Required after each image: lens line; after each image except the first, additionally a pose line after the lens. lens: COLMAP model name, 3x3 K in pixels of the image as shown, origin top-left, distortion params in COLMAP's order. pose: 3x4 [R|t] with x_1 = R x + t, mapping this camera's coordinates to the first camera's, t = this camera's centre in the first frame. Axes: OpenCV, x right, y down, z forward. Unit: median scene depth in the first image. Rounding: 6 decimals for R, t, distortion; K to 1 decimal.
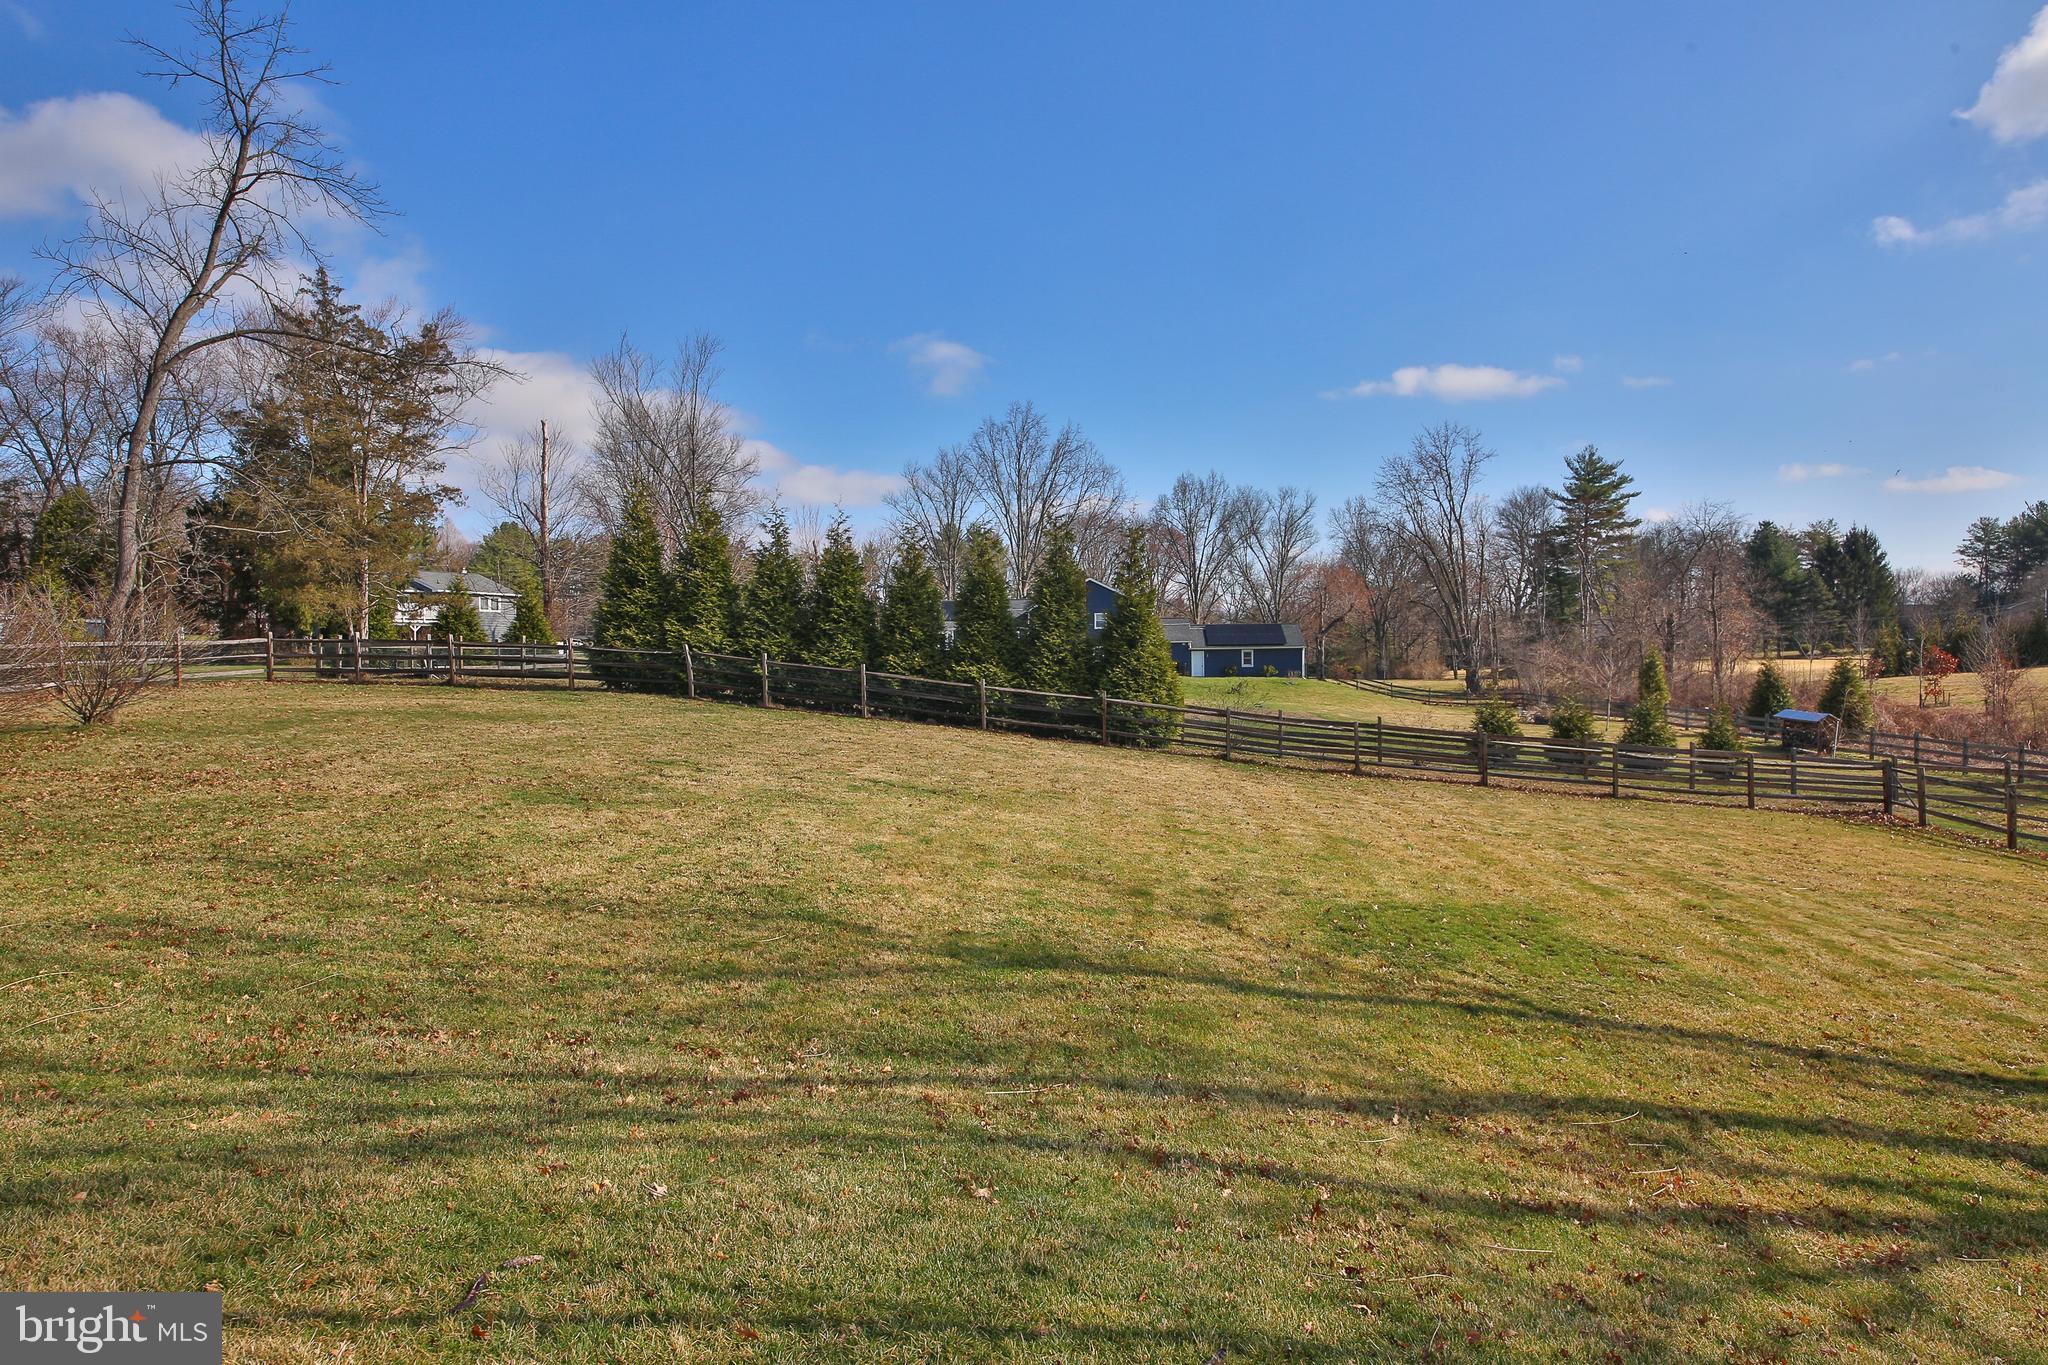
lens RADIAL K [[1187.4, 0, 1037.6], [0, 1187.4, 677.1], [0, 0, 1]] dist [0.021518, -0.005357]
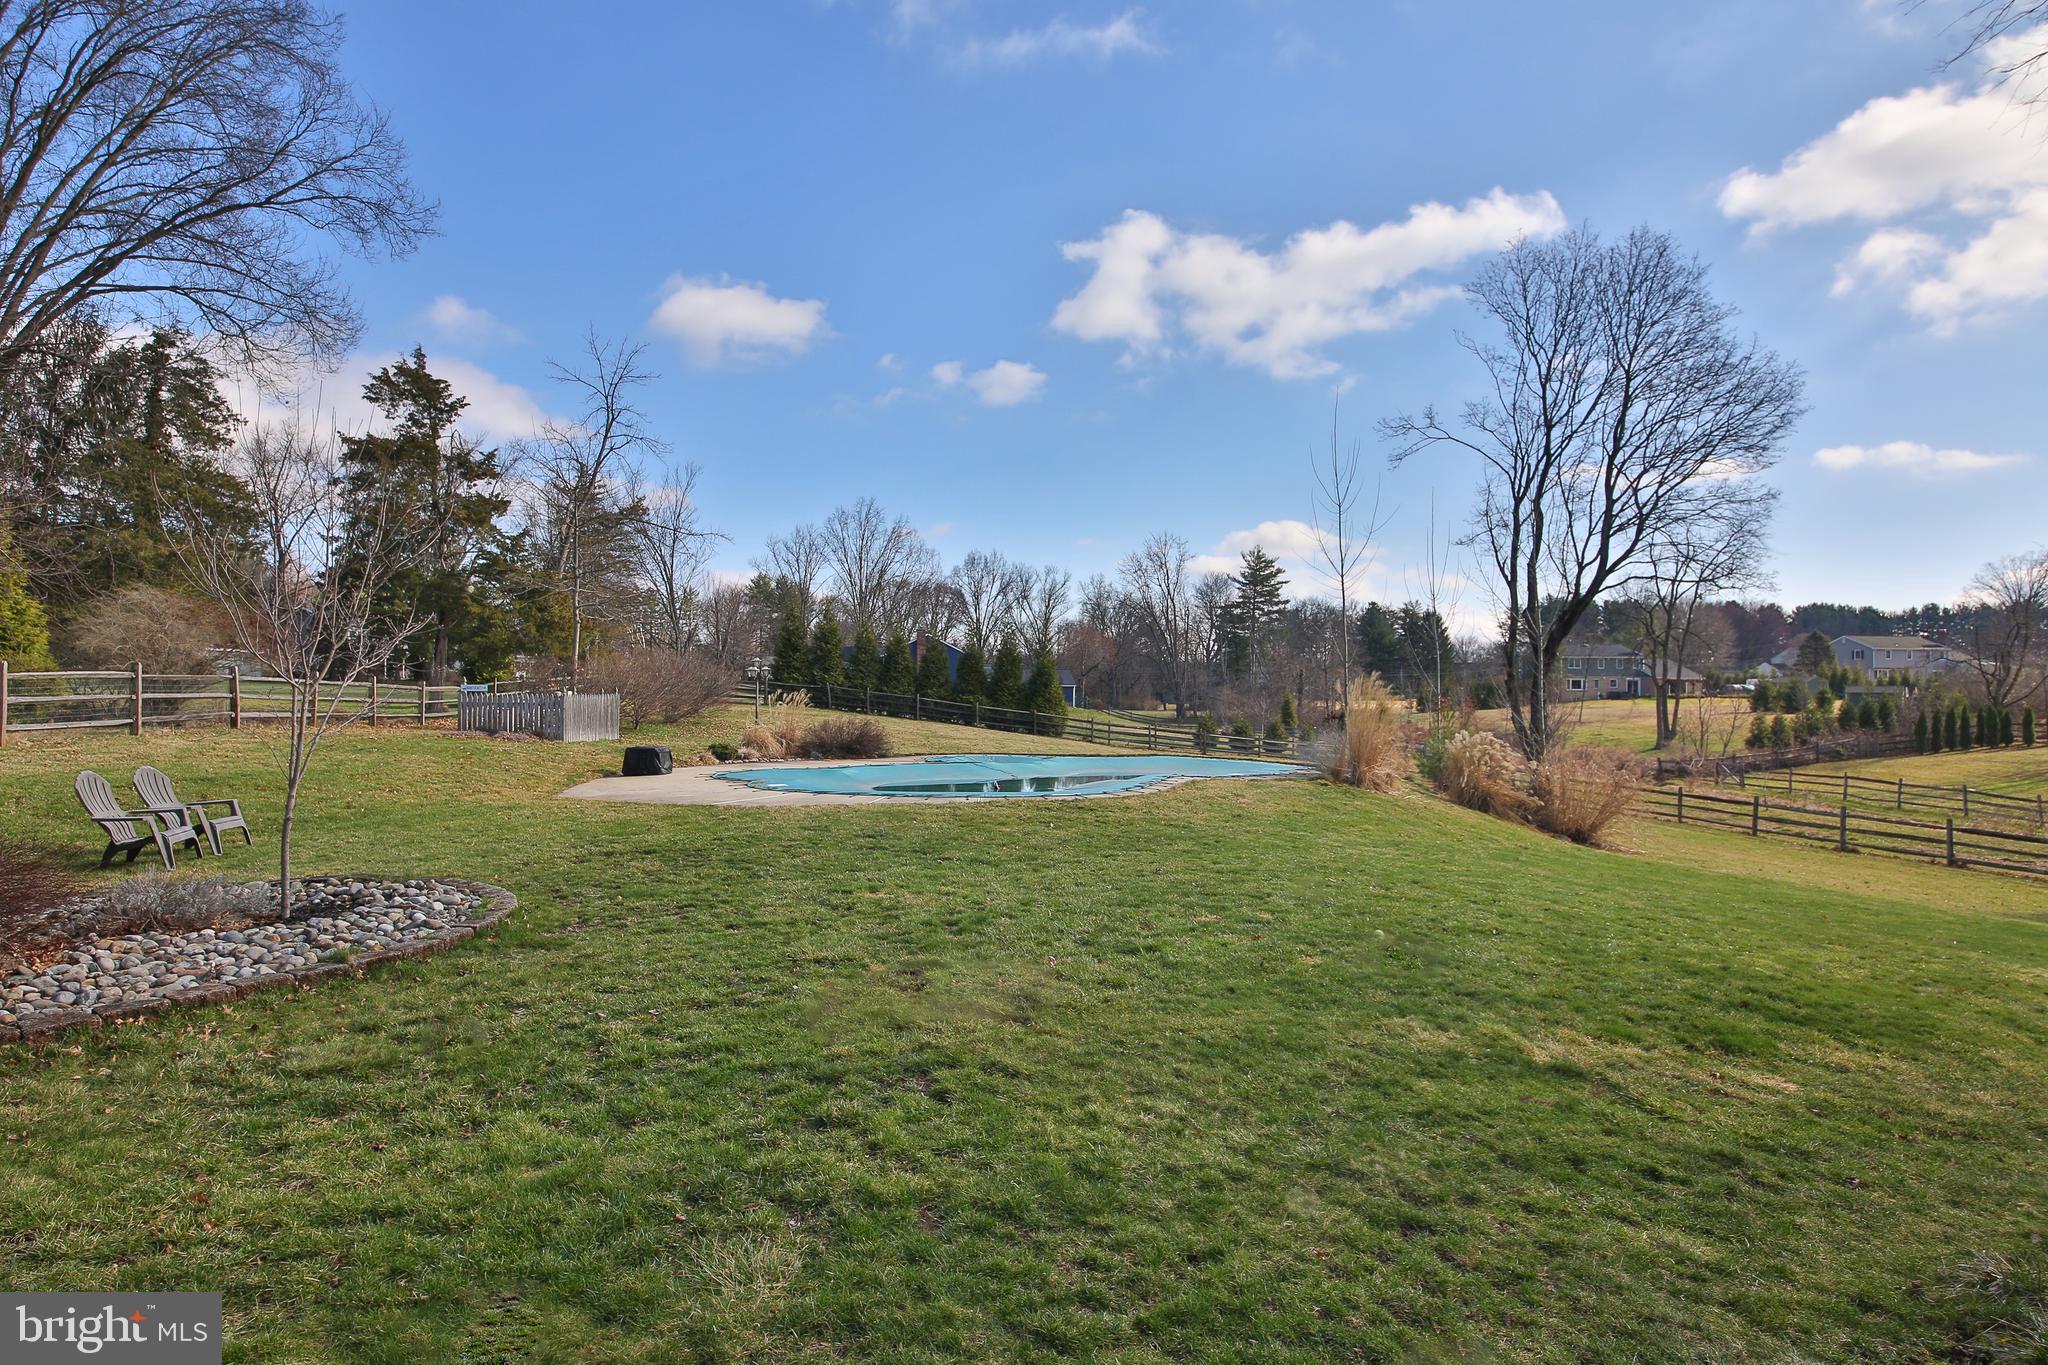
lens RADIAL K [[1023.1, 0, 1057.8], [0, 1023.1, 700.2], [0, 0, 1]] dist [-0.001316, -0.000487]
pose [[0.970880, 0.018499, 0.238852, -0.063085], [-0.017144, 0.999823, -0.007748, 0.001756], [-0.238953, 0.003427, 0.971025, -0.142438]]
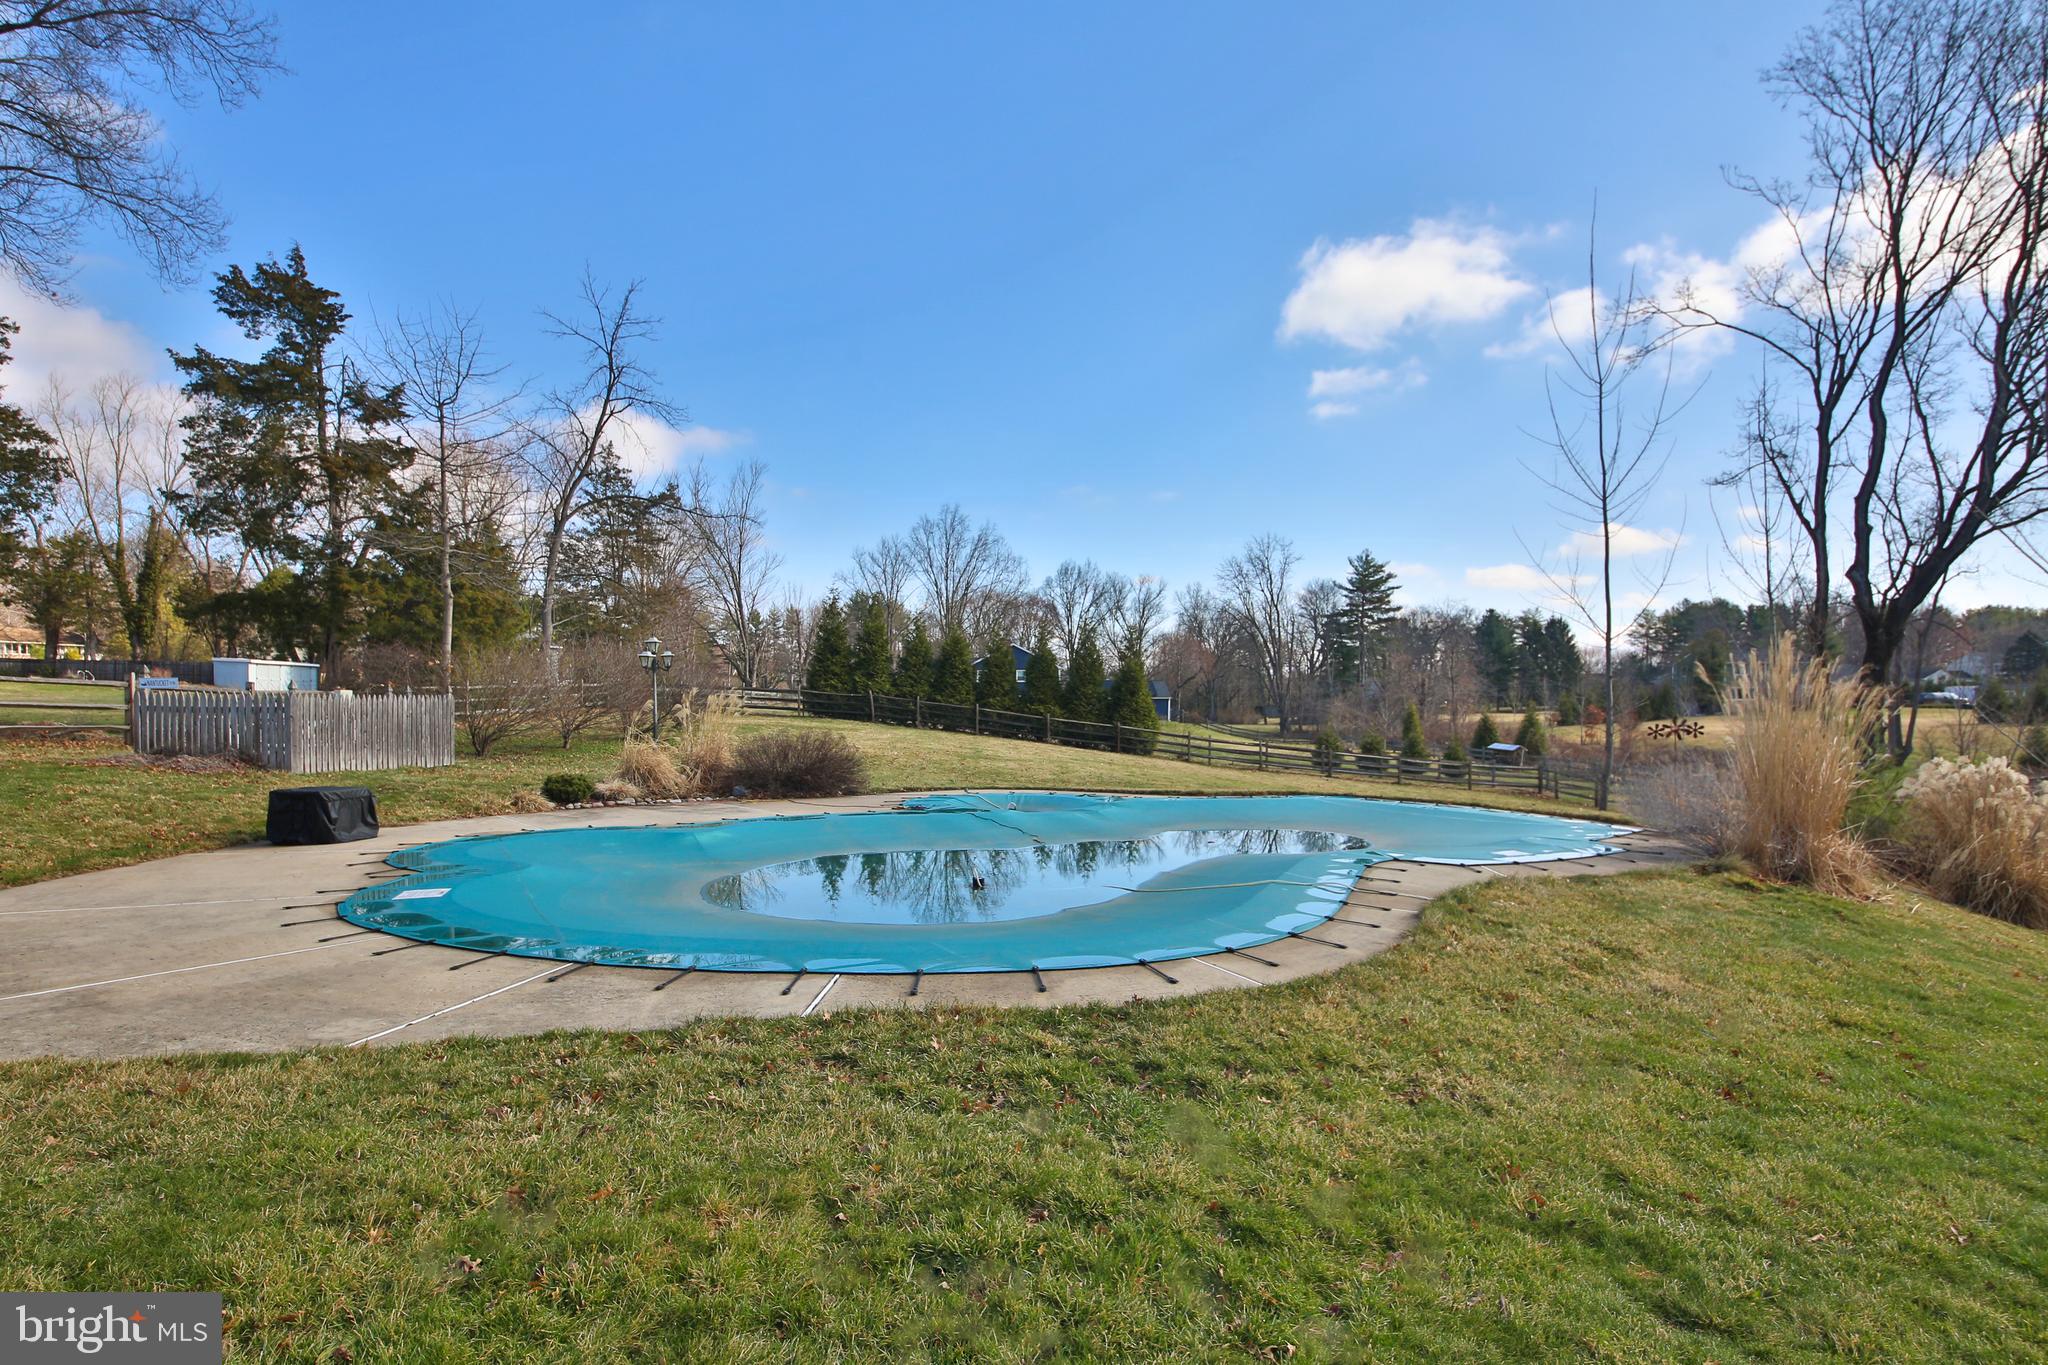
lens RADIAL K [[1007.3, 0, 1040.4], [0, 1007.3, 720.6], [0, 0, 1]] dist [0.026685, 0.000120]
pose [[0.991679, 0.014126, 0.127961, -0.045987], [-0.014091, 0.999900, -0.001175, 0.002562], [-0.127965, -0.000638, 0.991778, -0.082241]]
